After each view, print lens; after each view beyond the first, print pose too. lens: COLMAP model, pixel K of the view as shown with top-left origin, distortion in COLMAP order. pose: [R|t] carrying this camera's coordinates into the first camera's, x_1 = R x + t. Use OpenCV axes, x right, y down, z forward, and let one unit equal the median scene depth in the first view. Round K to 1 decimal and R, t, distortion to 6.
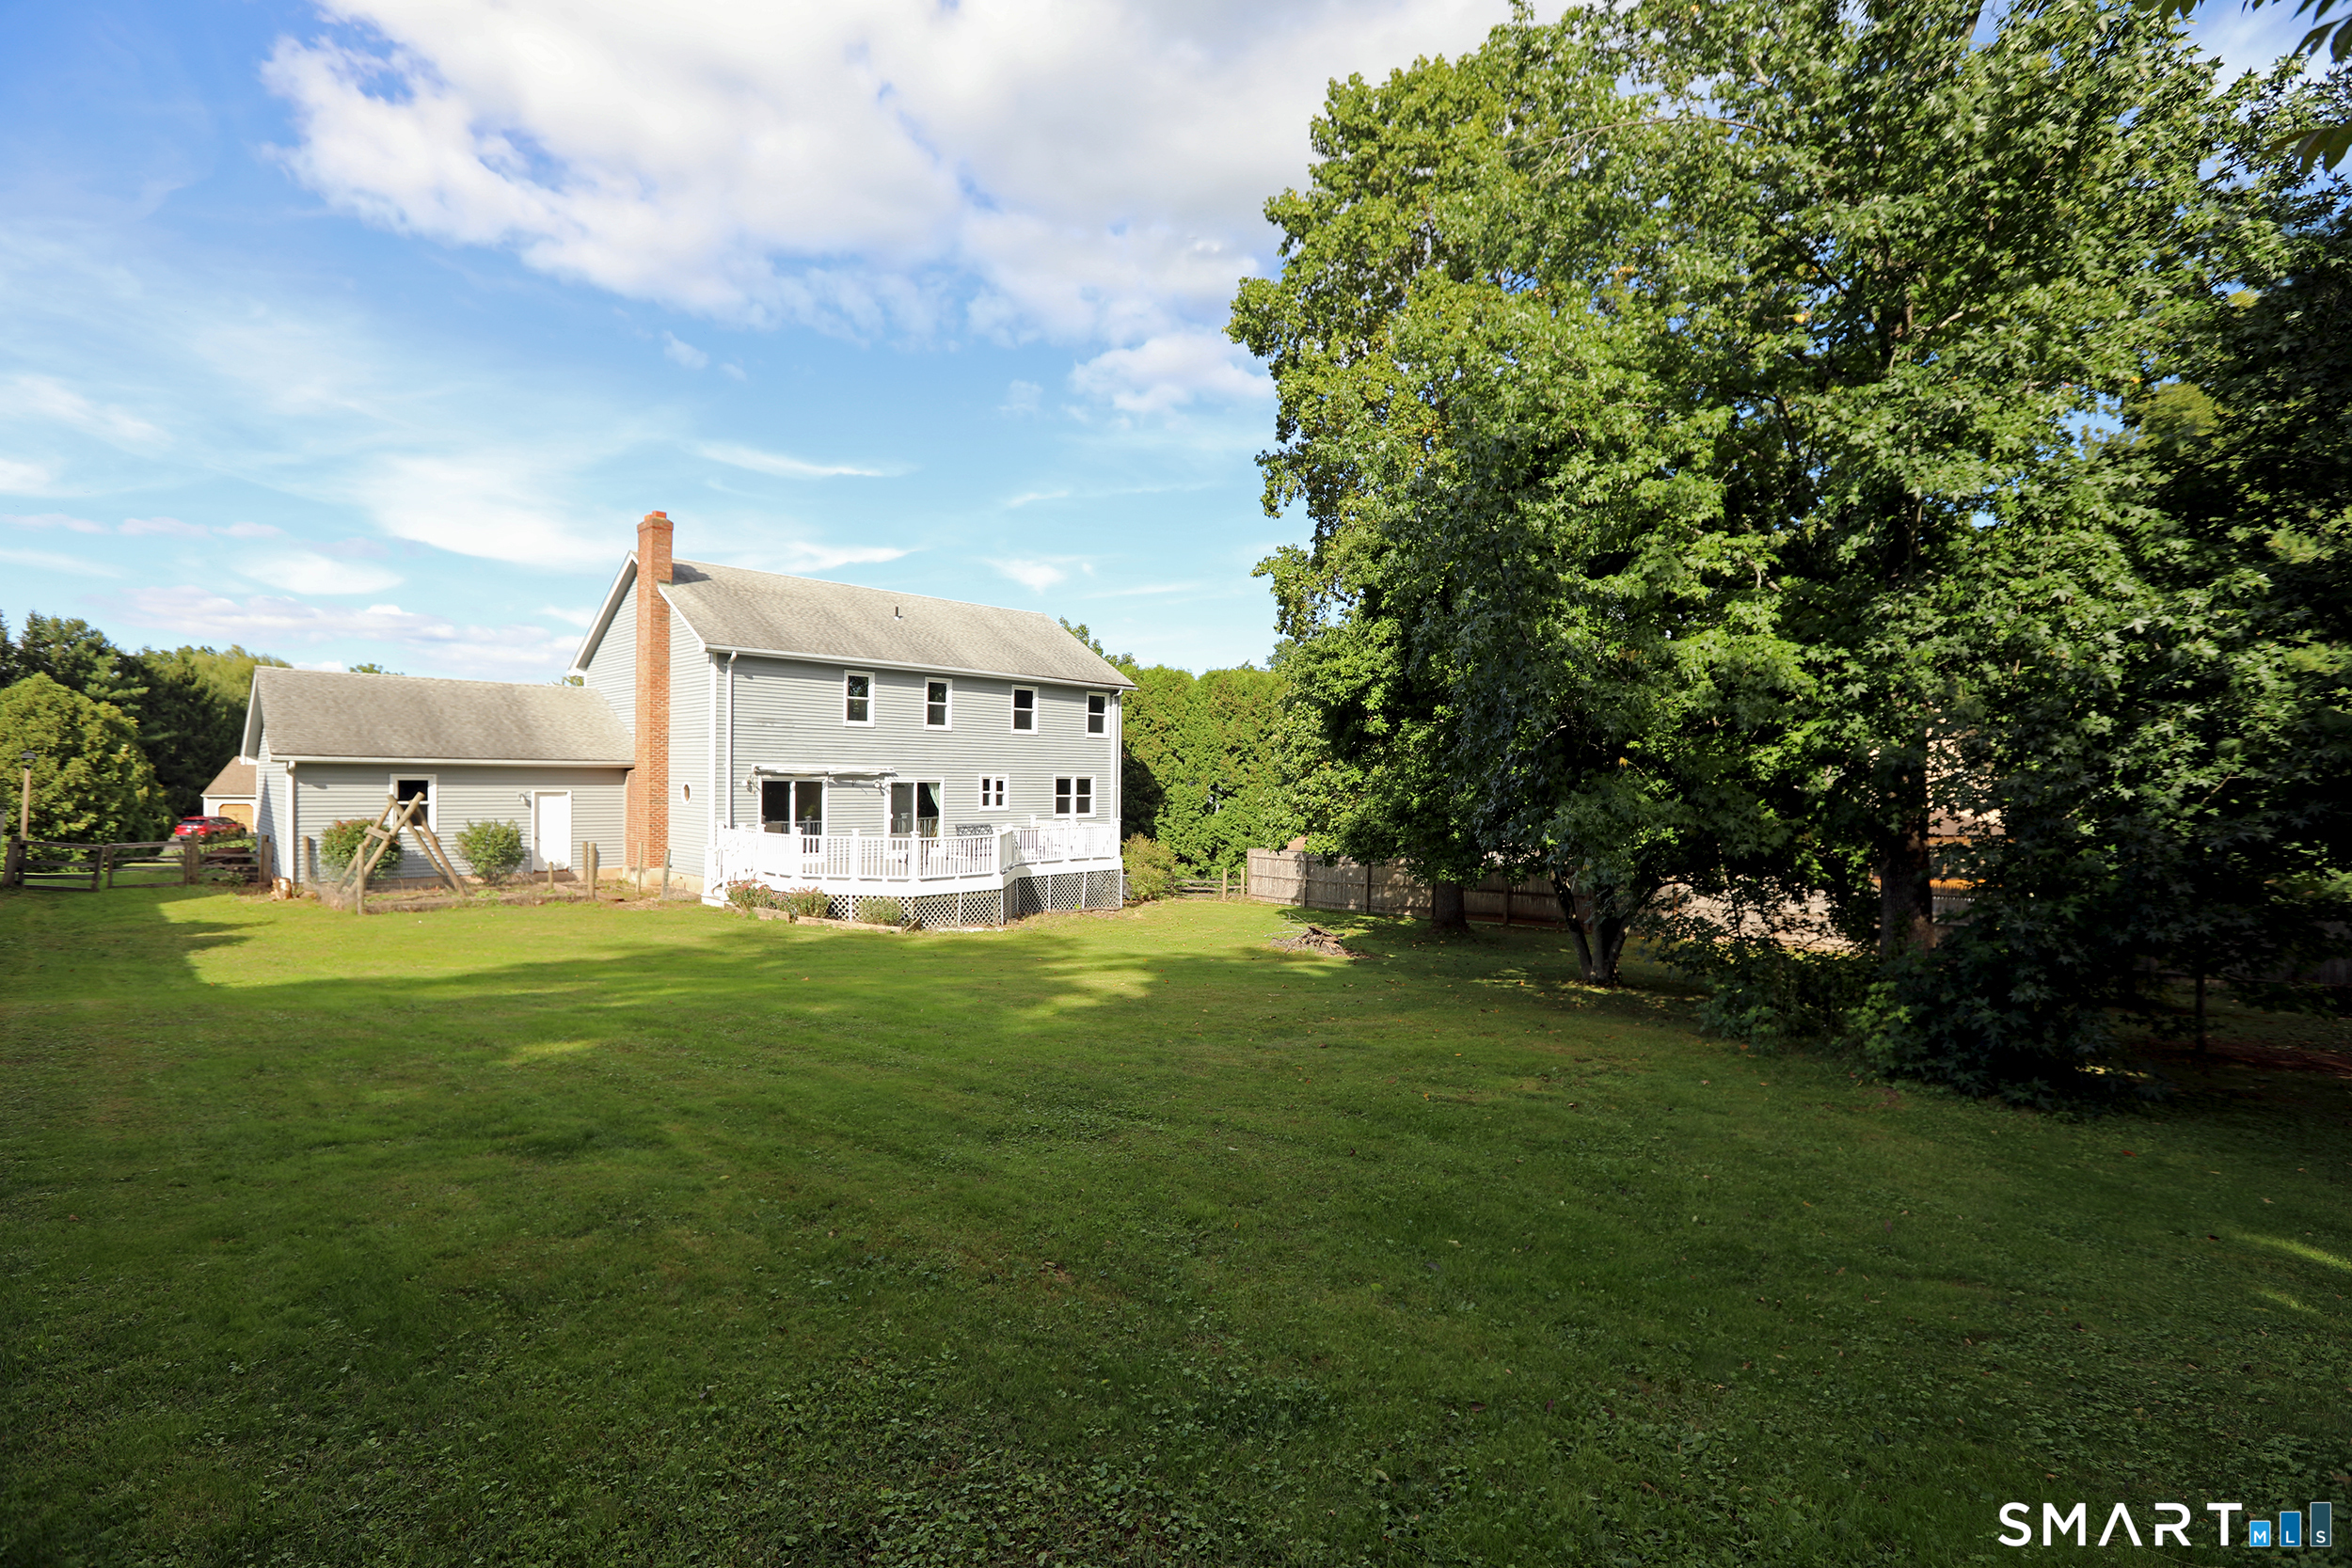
lens RADIAL K [[1068.6, 0, 1176.0], [0, 1068.6, 784.0], [0, 0, 1]] dist [-0.038738, 0.008954]
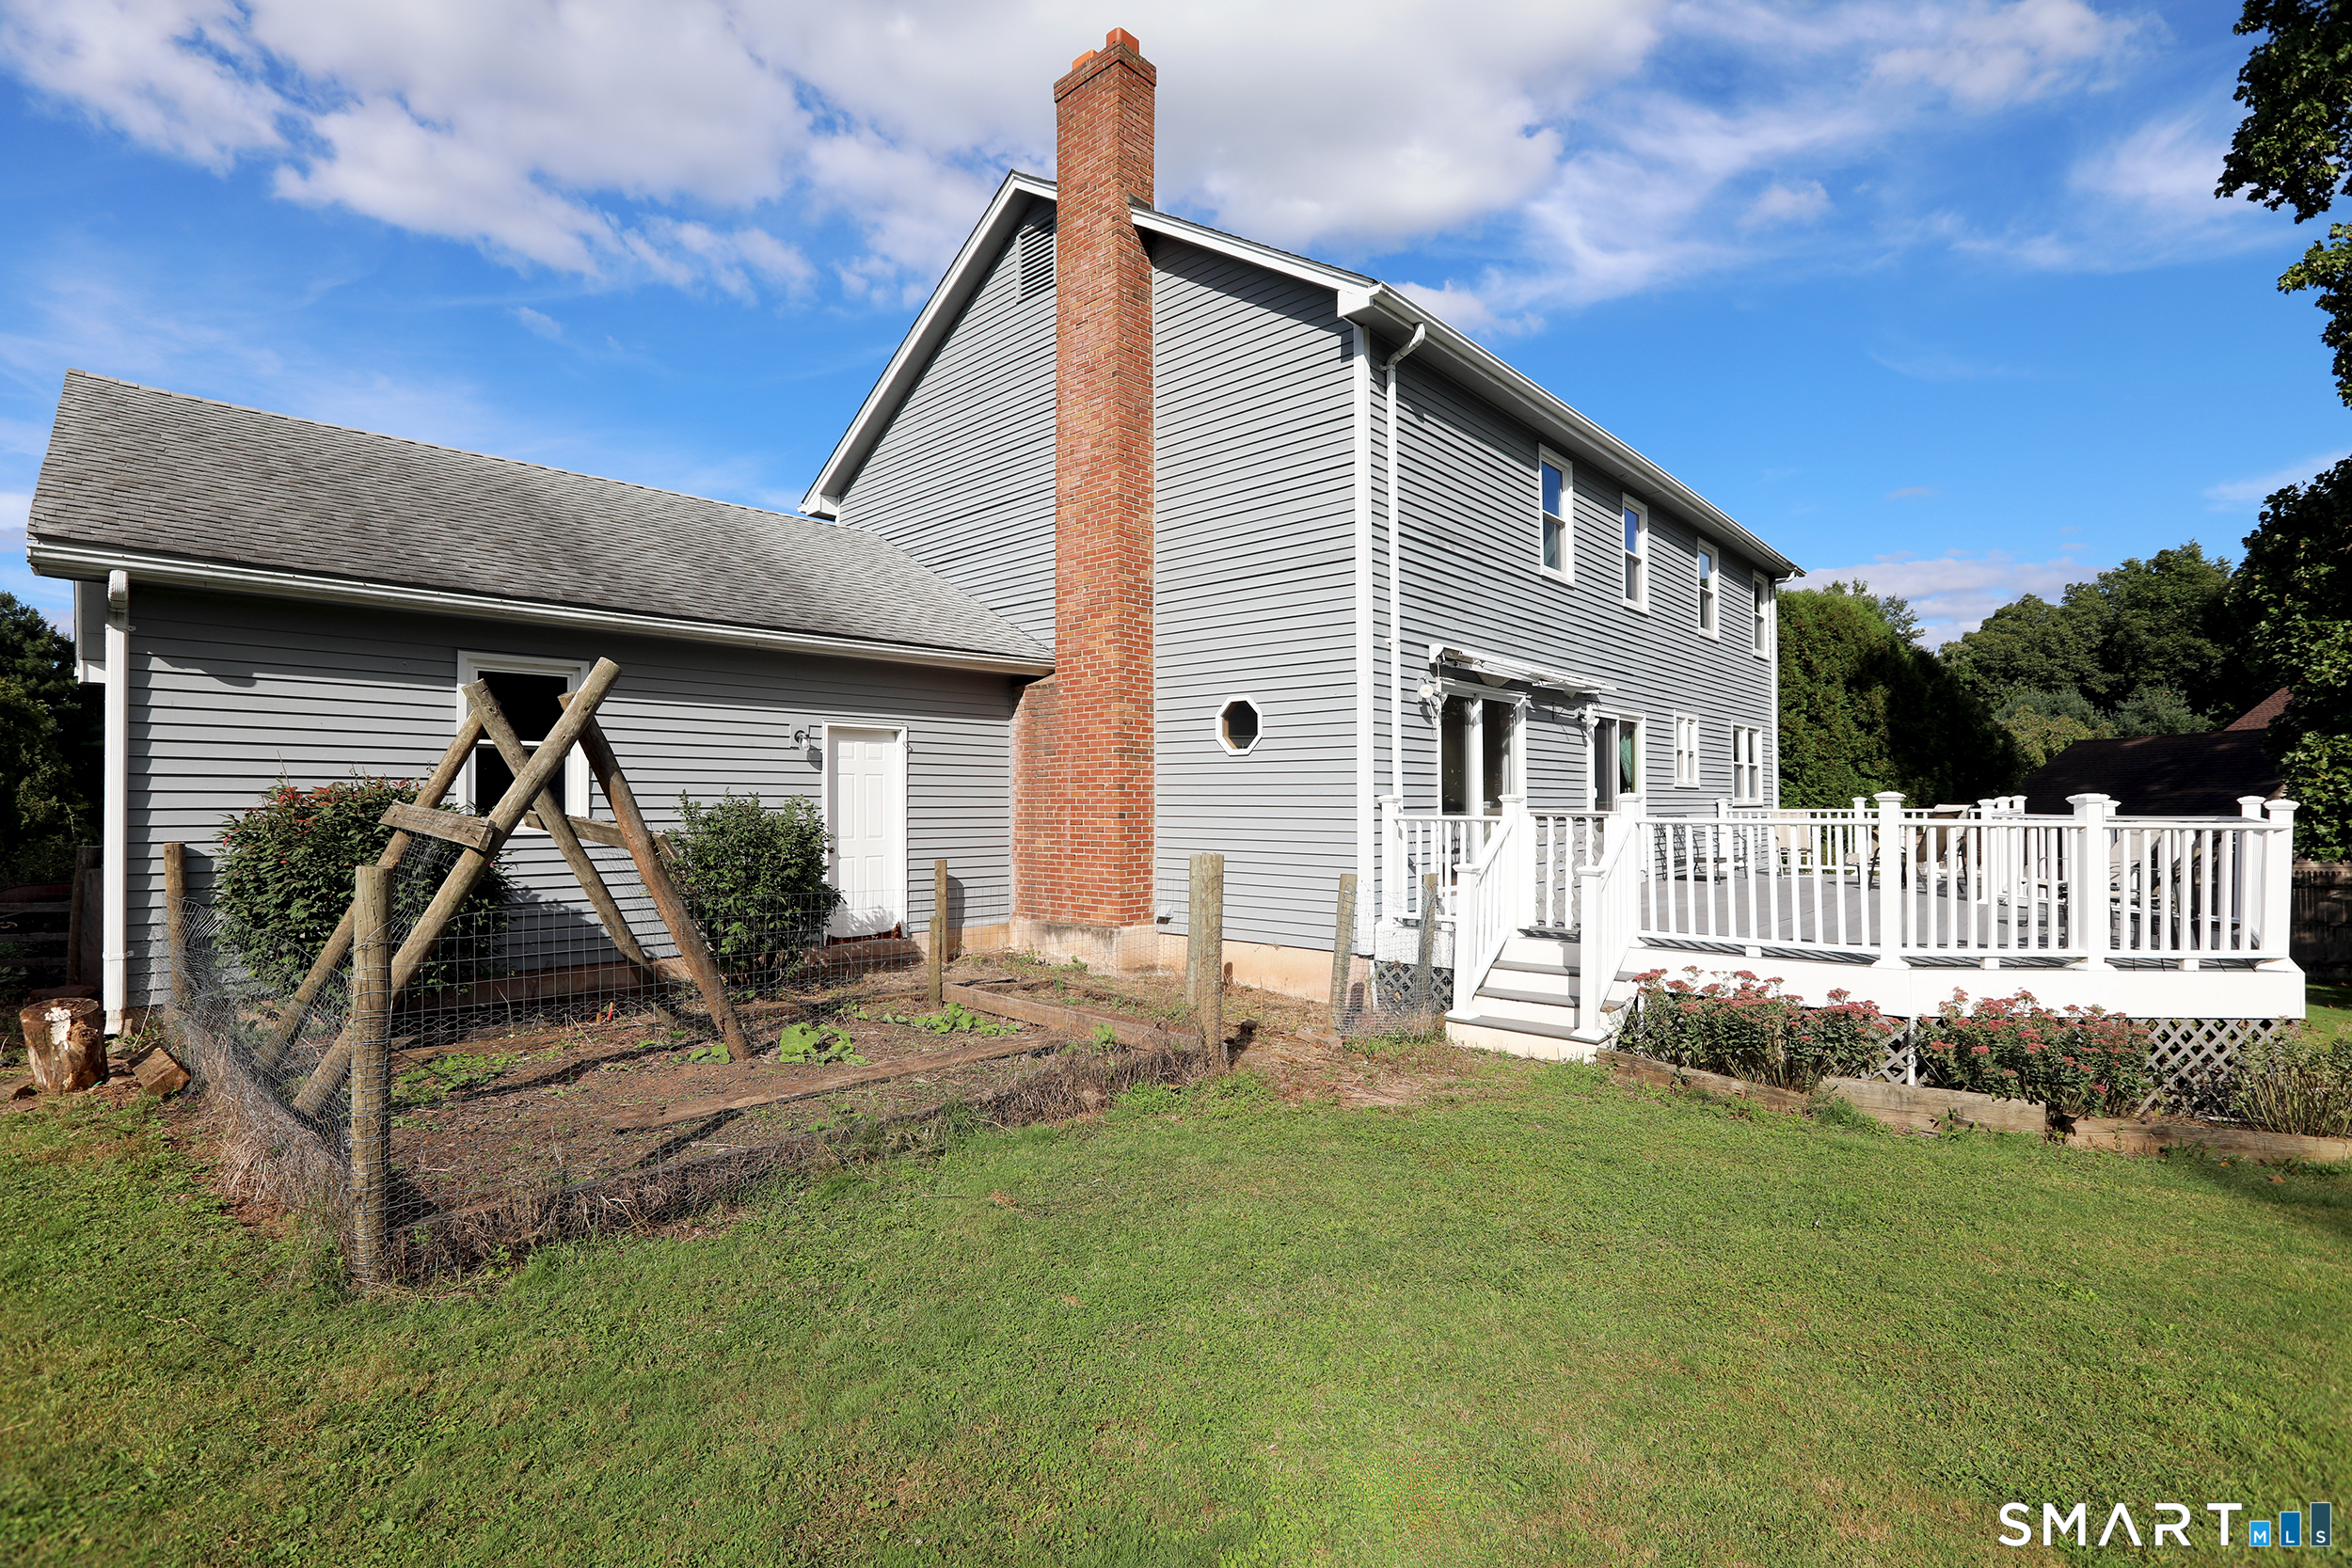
lens RADIAL K [[1068.6, 0, 1176.0], [0, 1068.6, 784.0], [0, 0, 1]] dist [-0.038738, 0.008954]
pose [[0.999903, -0.013919, -0.000166, -0.440797], [0.013913, 0.999749, -0.017588, 0.032739], [0.000411, 0.017584, 0.999845, 0.564886]]
